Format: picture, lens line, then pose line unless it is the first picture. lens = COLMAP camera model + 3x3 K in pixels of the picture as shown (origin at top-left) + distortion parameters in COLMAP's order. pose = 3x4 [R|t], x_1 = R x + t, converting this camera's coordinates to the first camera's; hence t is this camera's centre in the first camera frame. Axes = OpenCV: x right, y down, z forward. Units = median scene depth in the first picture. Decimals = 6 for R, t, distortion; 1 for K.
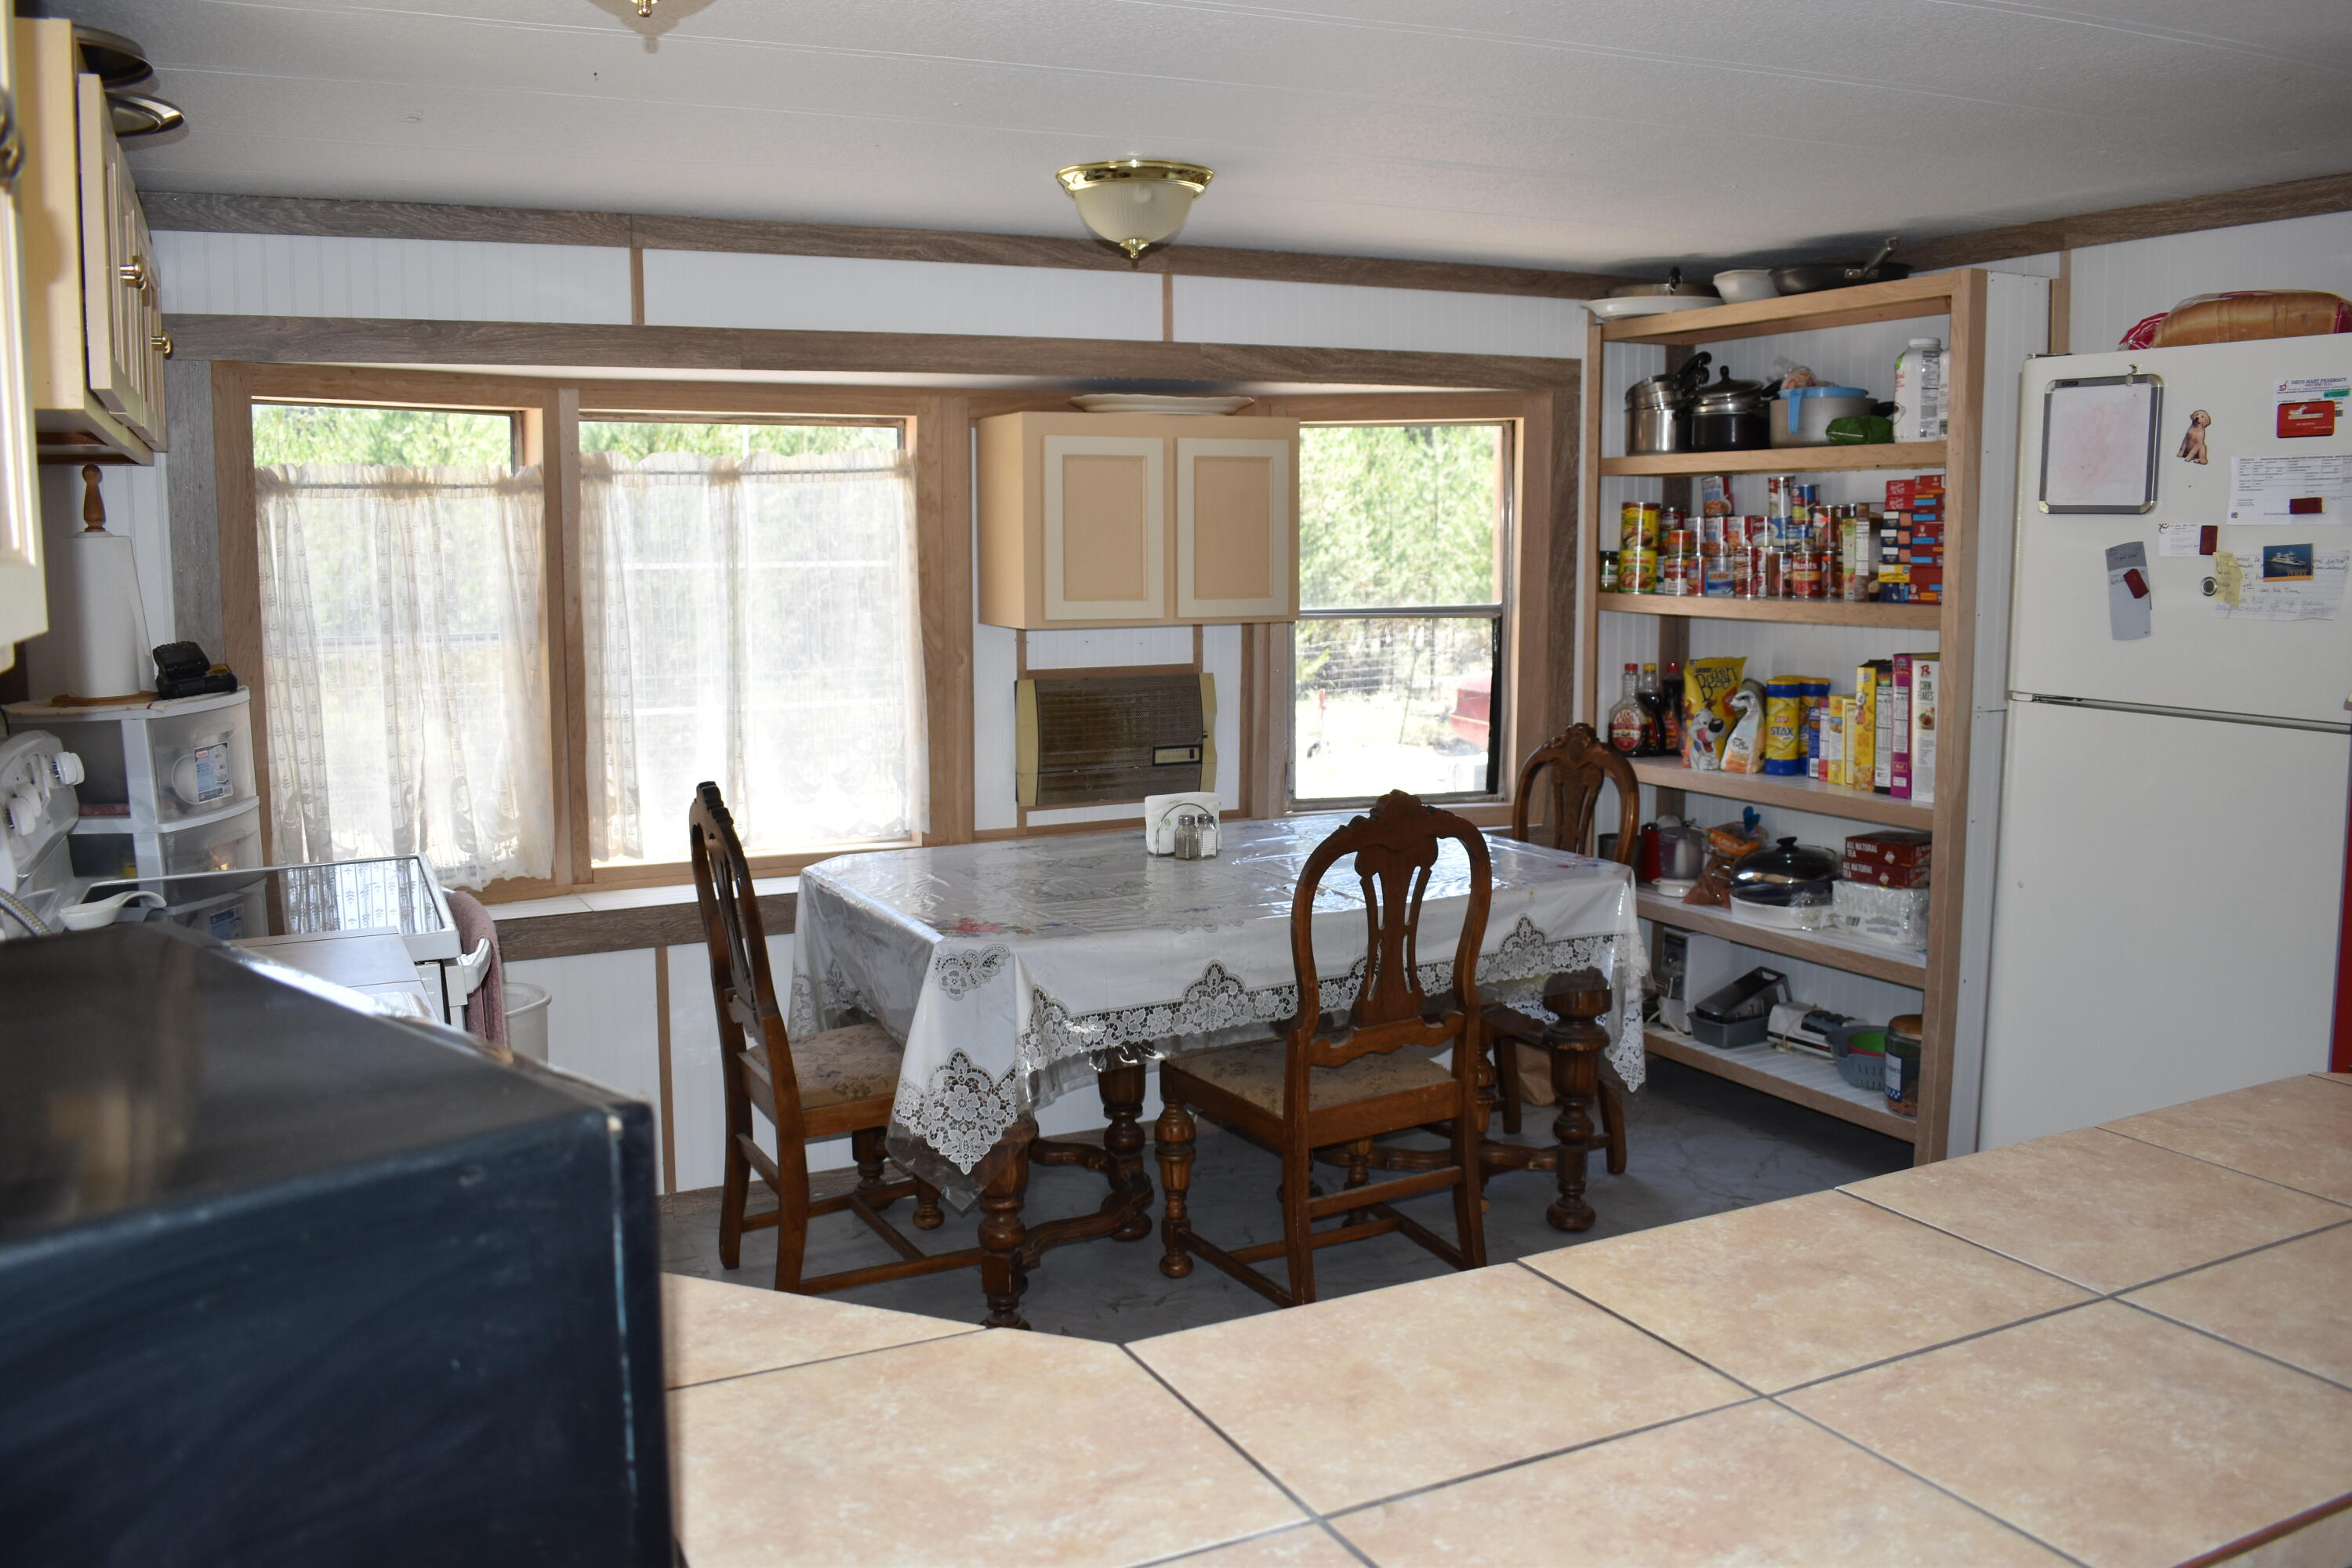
lens RADIAL K [[1915.9, 0, 1176.7], [0, 1915.9, 784.1], [0, 0, 1]] dist [-0.090067, 0.009356]
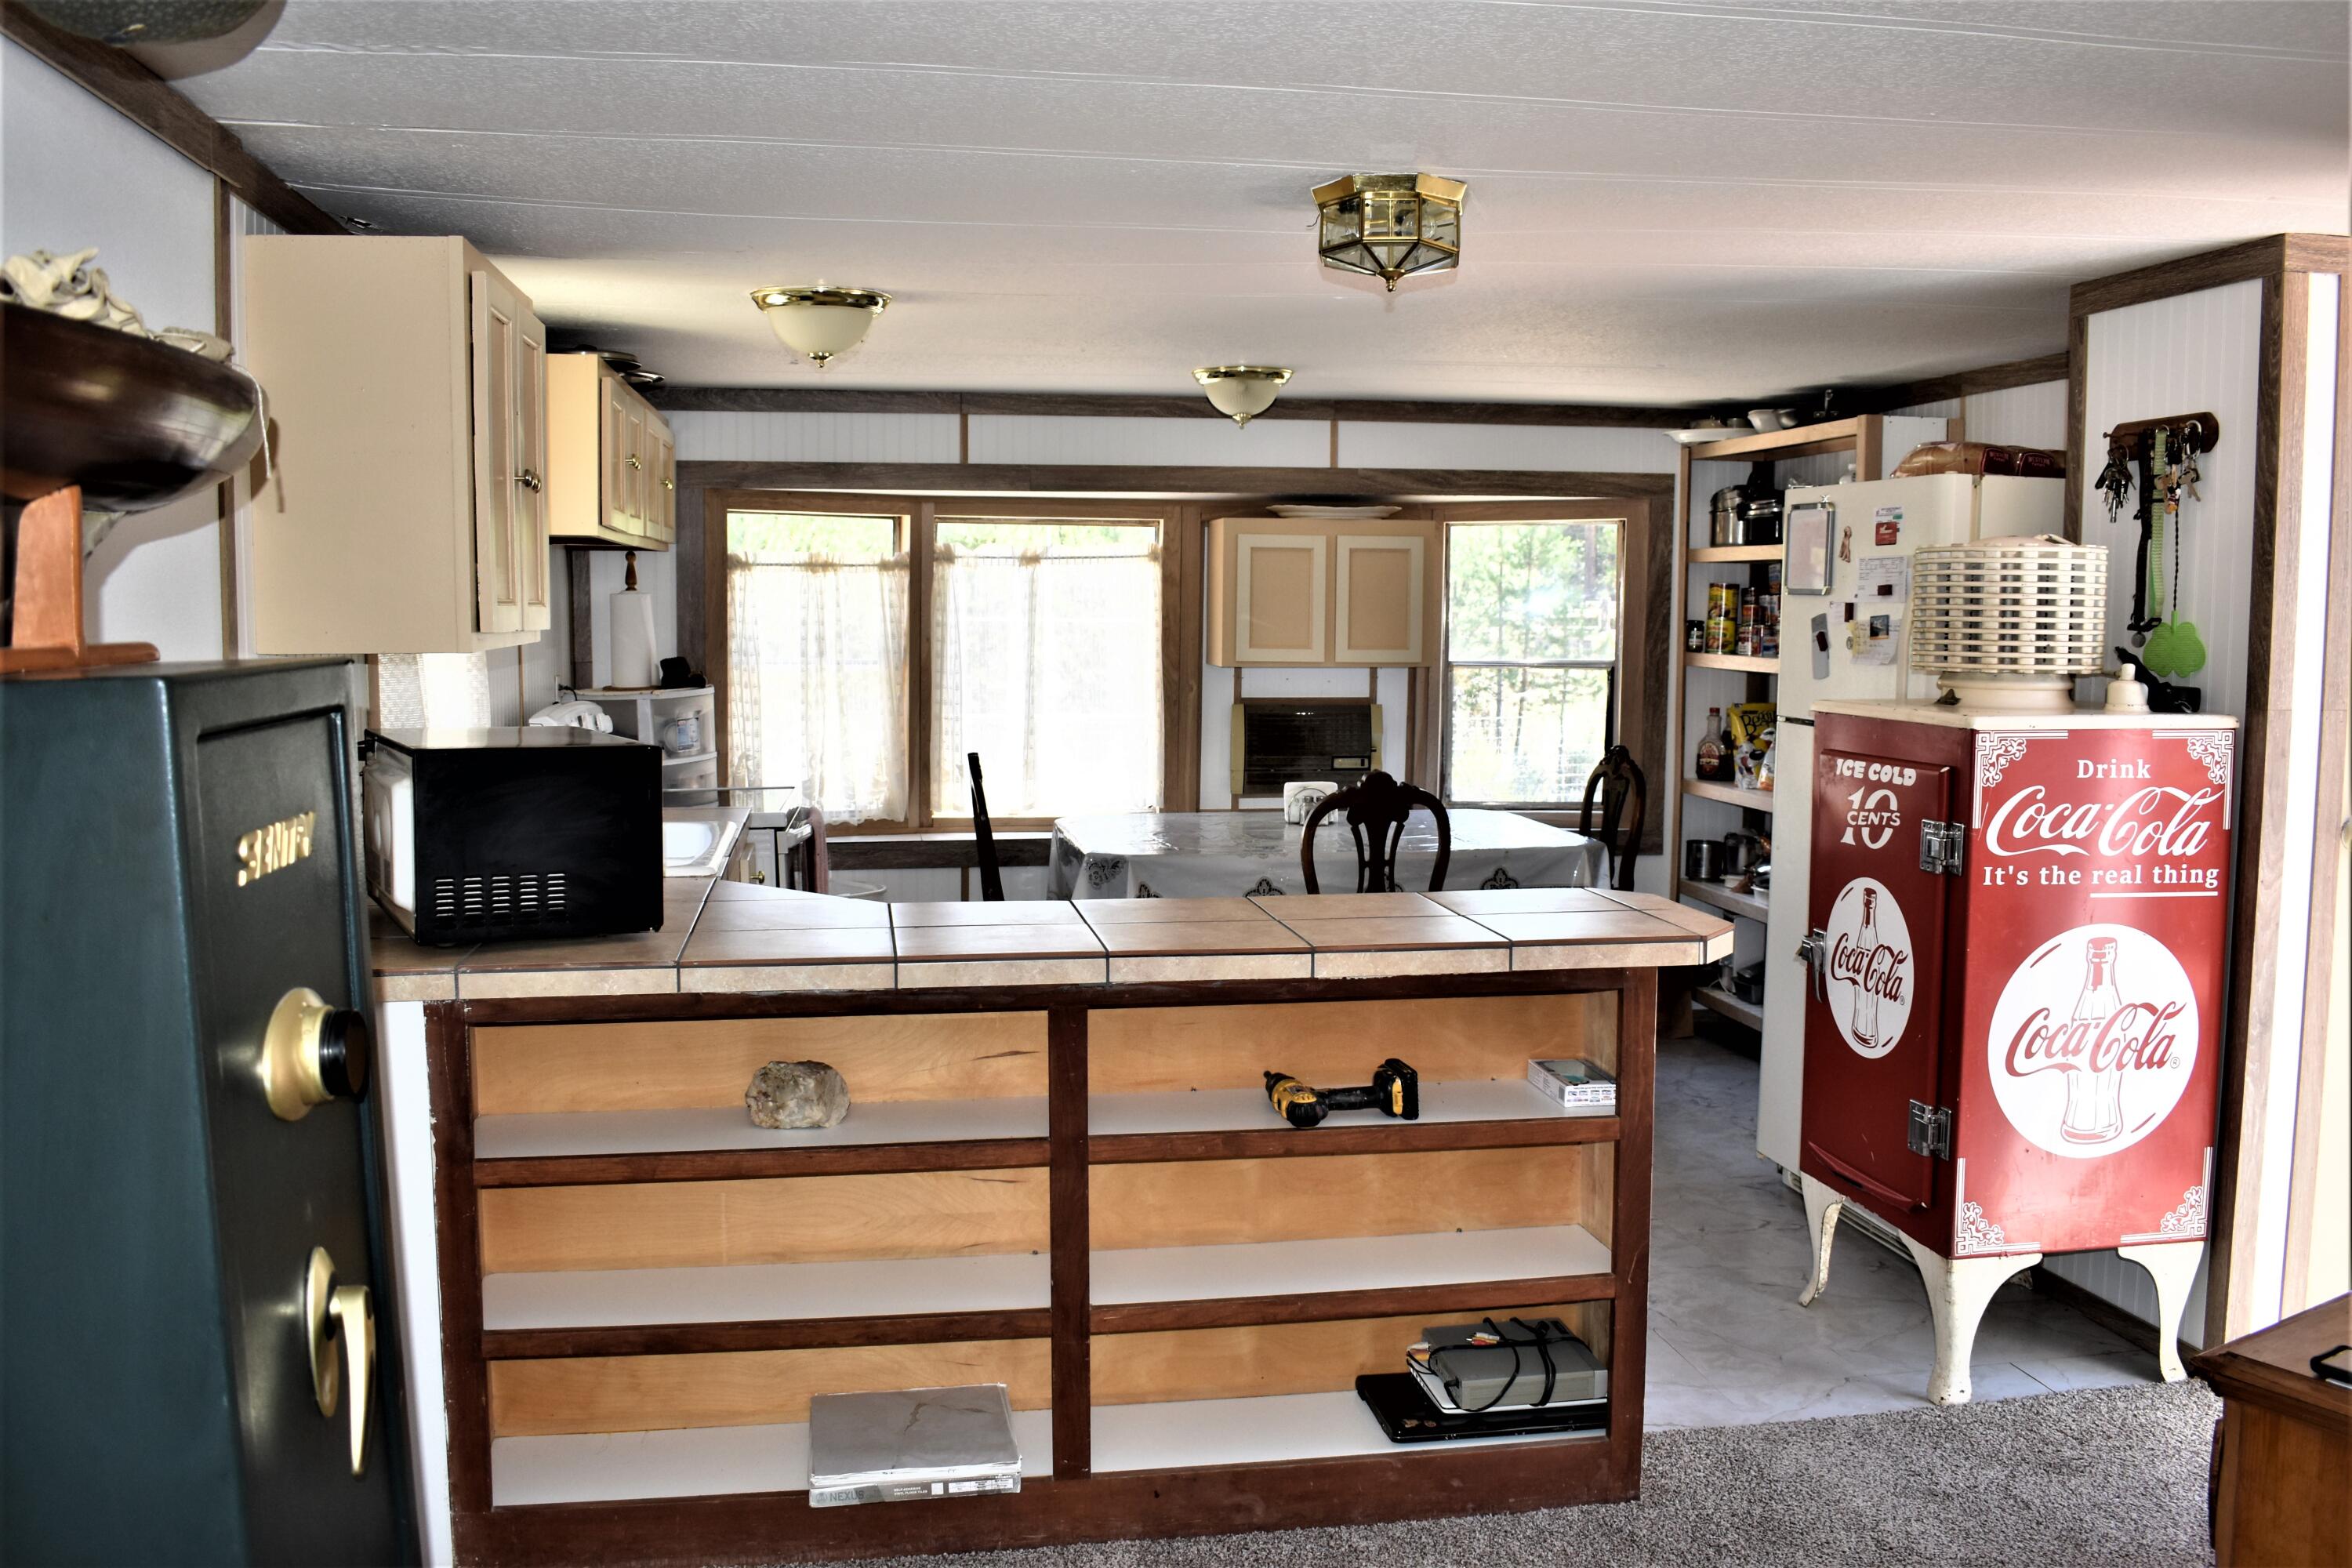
lens RADIAL K [[1915.9, 0, 1176.7], [0, 1915.9, 784.1], [0, 0, 1]] dist [-0.090067, 0.009356]
pose [[0.958416, 0.038937, -0.282706, 0.310542], [-0.048578, 0.998450, -0.027170, 0.050237], [0.281209, 0.039774, 0.958822, -0.409241]]
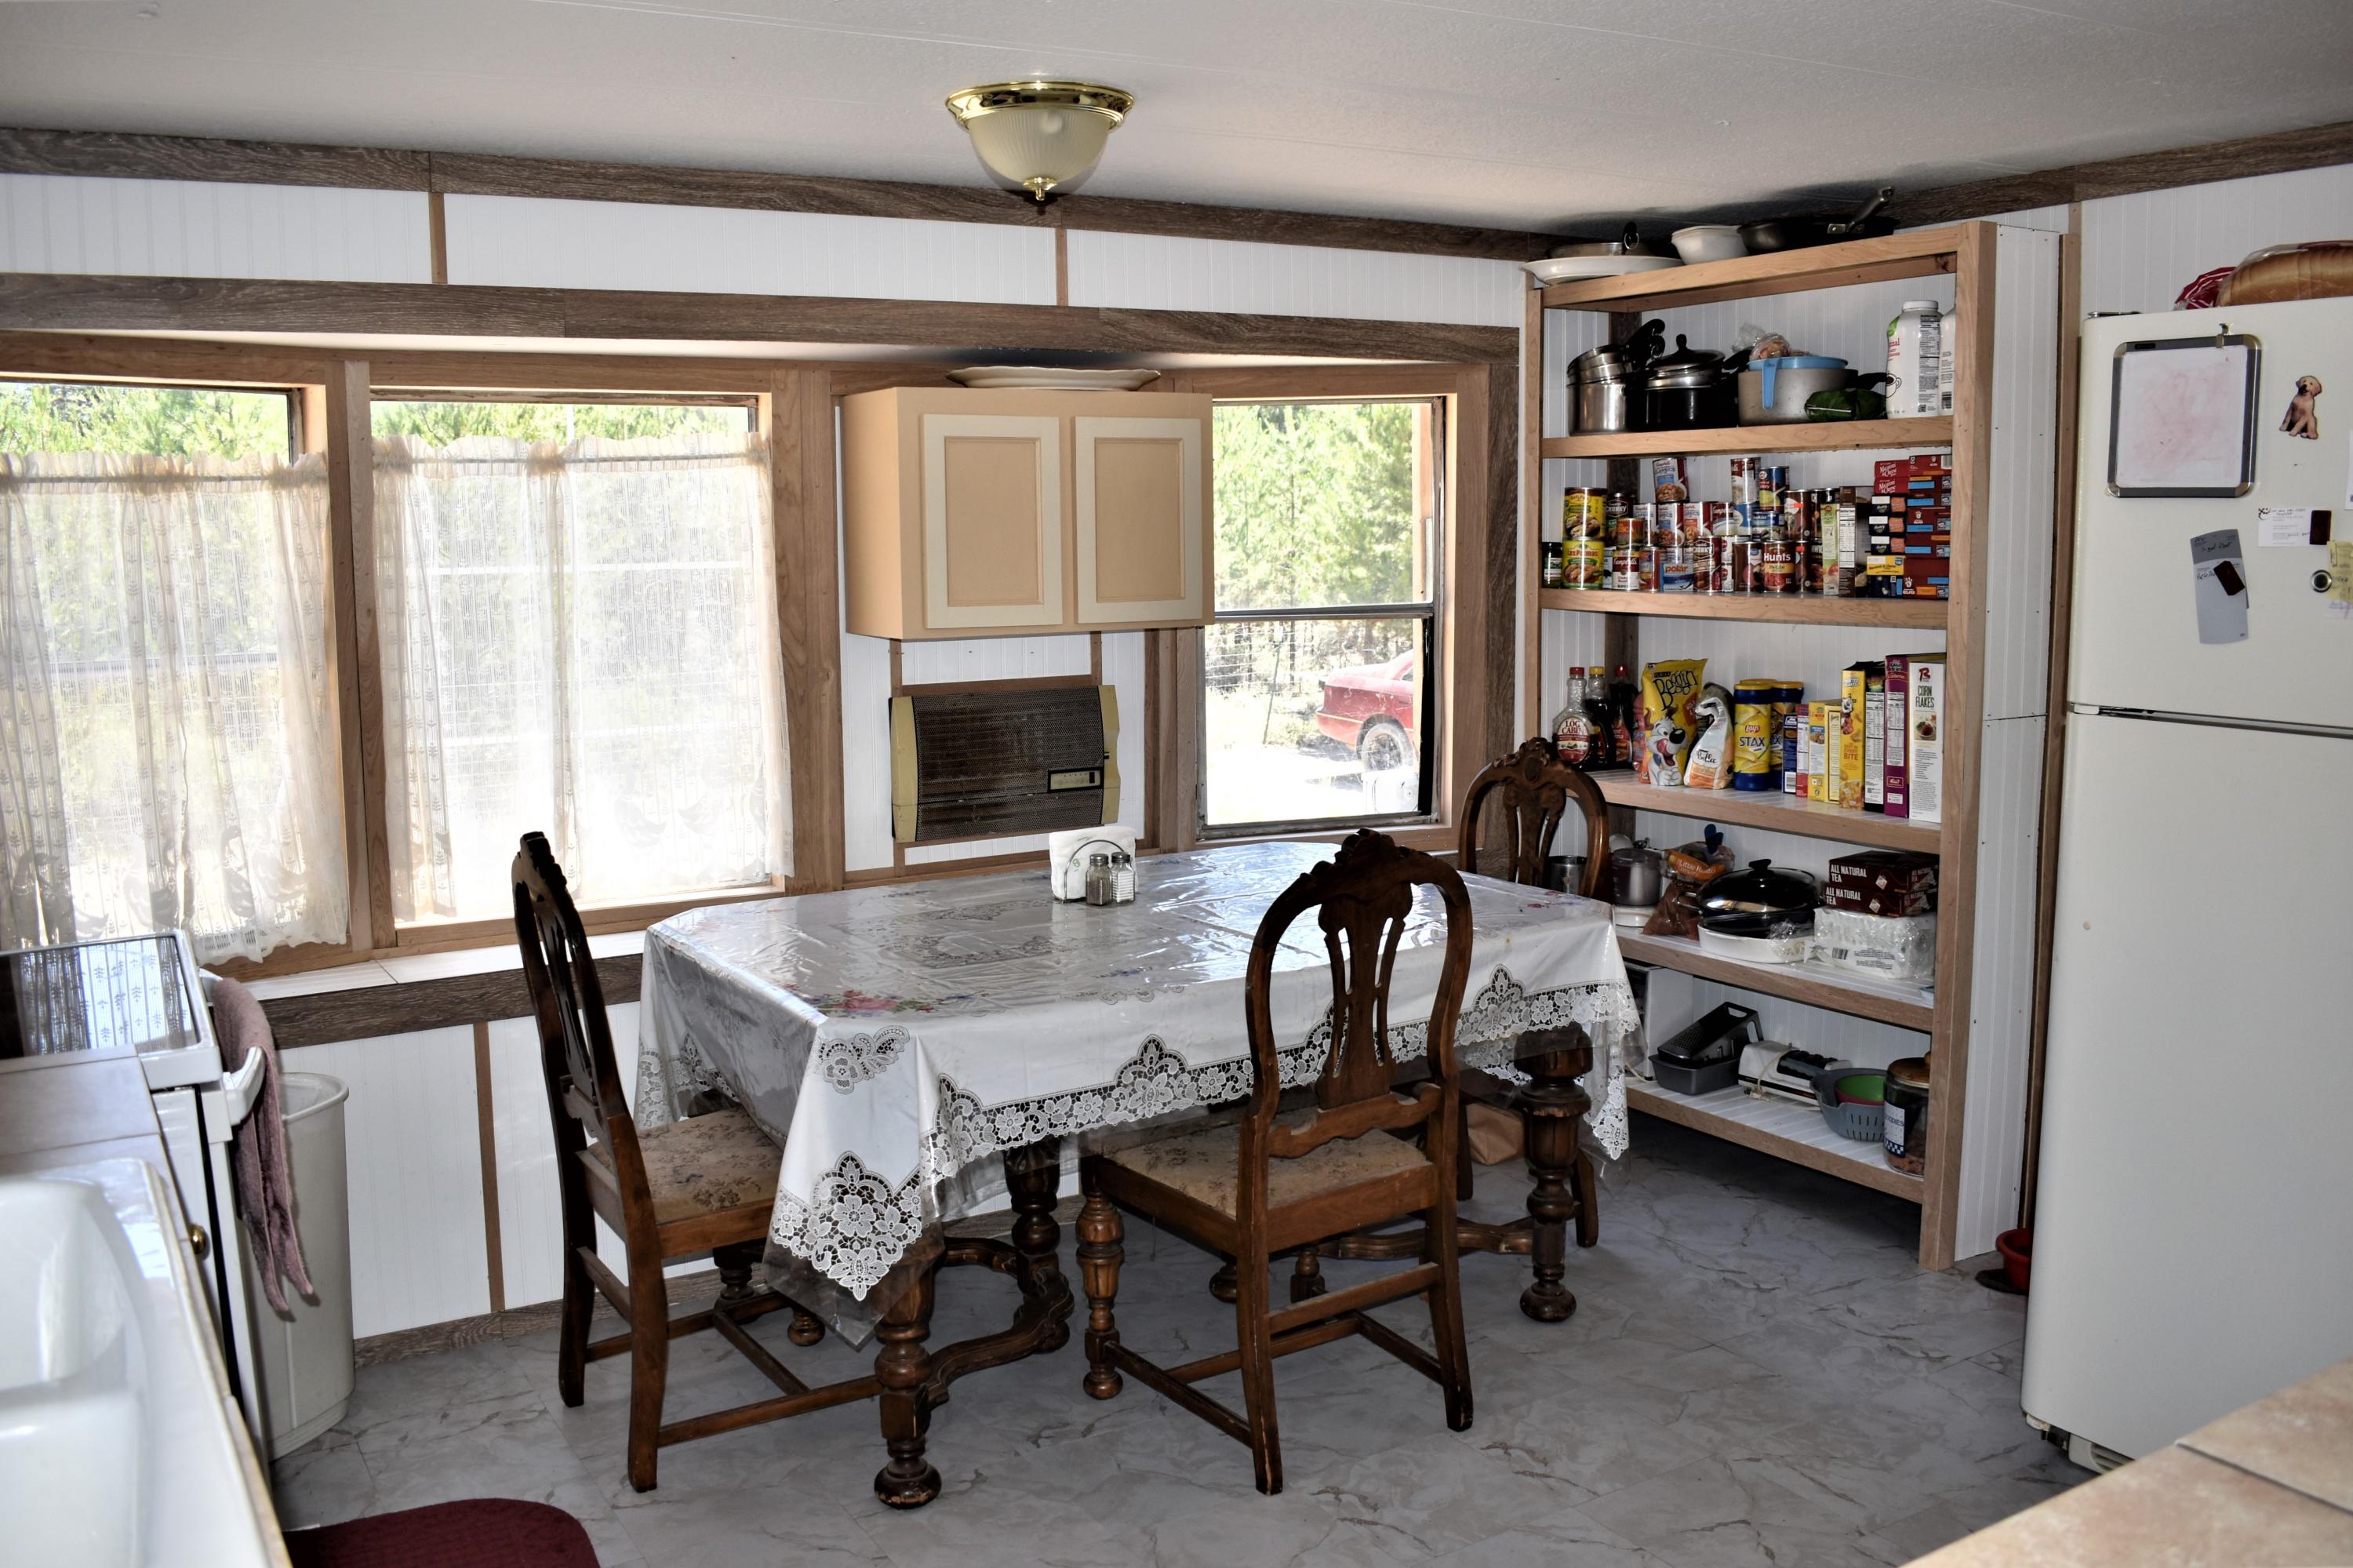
lens RADIAL K [[1985.4, 0, 1180.8], [0, 1985.4, 787.0], [0, 0, 1]] dist [-0.092456, 0.014794]
pose [[0.996606, -0.017832, 0.080361, -0.028420], [0.017697, 0.999841, 0.002388, -0.014984], [-0.080391, -0.000957, 0.996763, 0.104765]]
